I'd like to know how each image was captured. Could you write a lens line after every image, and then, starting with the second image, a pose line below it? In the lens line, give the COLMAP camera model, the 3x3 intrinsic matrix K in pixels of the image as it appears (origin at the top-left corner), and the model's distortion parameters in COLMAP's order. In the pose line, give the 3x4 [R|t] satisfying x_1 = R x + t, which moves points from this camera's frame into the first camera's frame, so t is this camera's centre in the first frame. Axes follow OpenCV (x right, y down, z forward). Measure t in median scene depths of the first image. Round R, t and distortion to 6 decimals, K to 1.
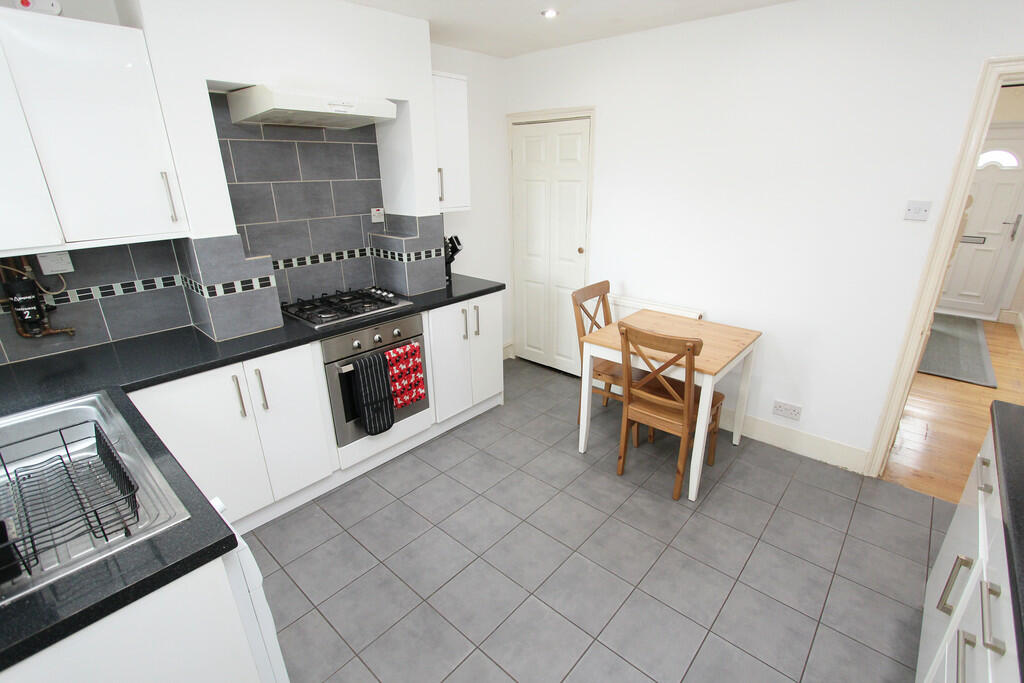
lens RADIAL K [[473.7, 0, 520.2], [0, 473.7, 344.5], [0, 0, 1]] dist [-0.008632, 0.000038]
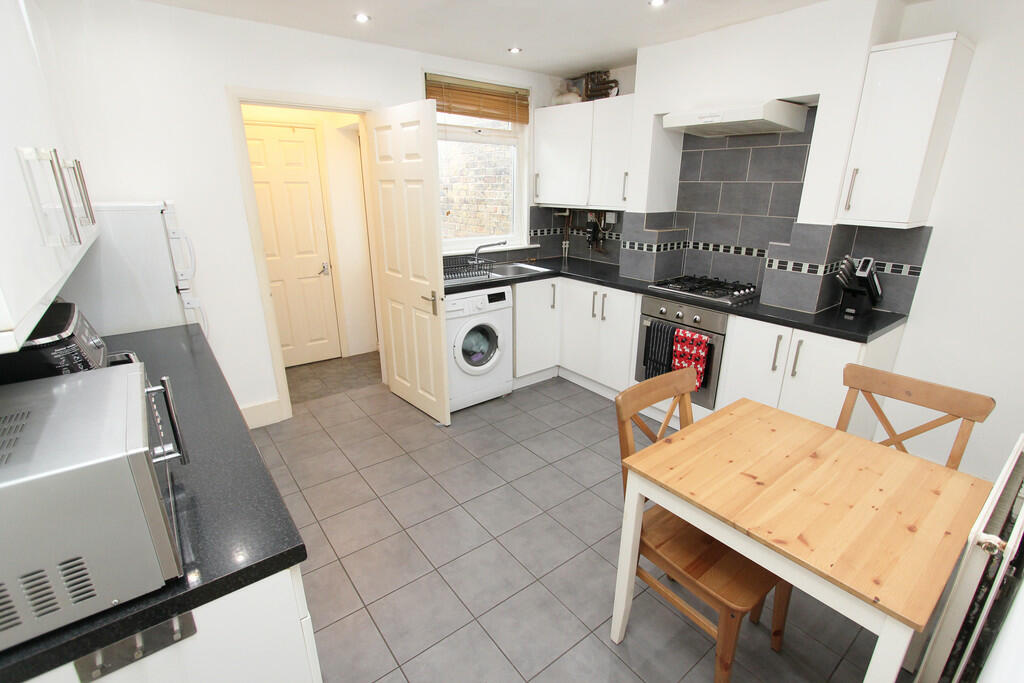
lens RADIAL K [[473.7, 0, 520.2], [0, 473.7, 344.5], [0, 0, 1]] dist [-0.008632, 0.000038]
pose [[-0.180365, 0.321024, -0.929738, 0.858365], [-0.352286, 0.861449, 0.365787, -0.233826], [0.918348, 0.393509, -0.042283, 0.706932]]
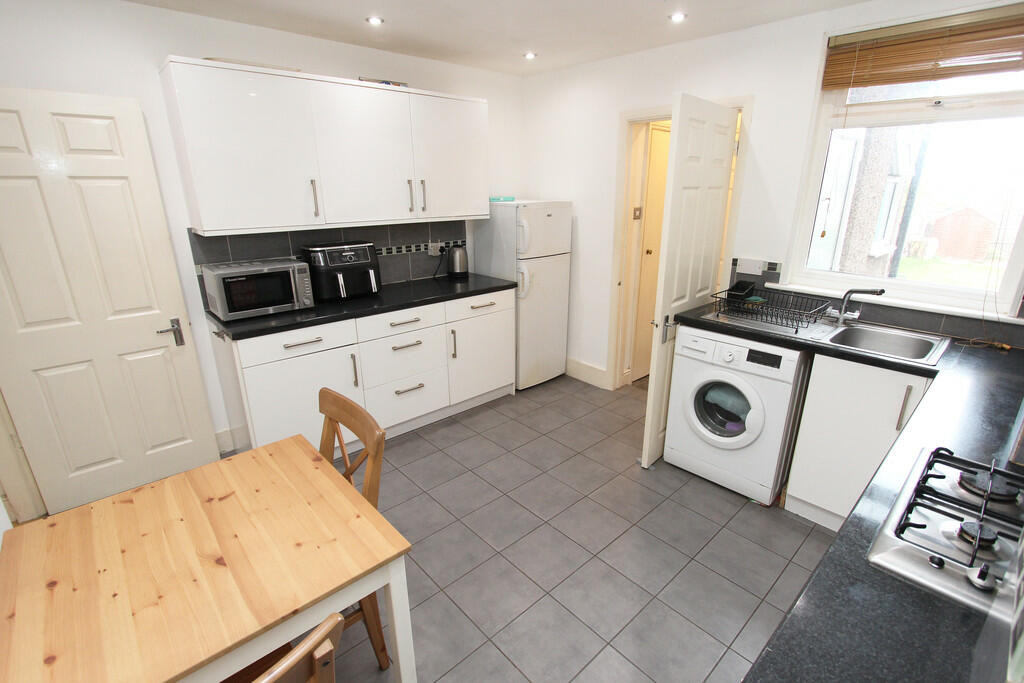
lens RADIAL K [[473.7, 0, 520.2], [0, 473.7, 344.5], [0, 0, 1]] dist [-0.008632, 0.000038]
pose [[-0.994508, -0.020818, 0.102571, -0.017961], [0.048347, 0.777815, 0.626631, -0.444211], [-0.092827, 0.628148, -0.772537, 1.252456]]
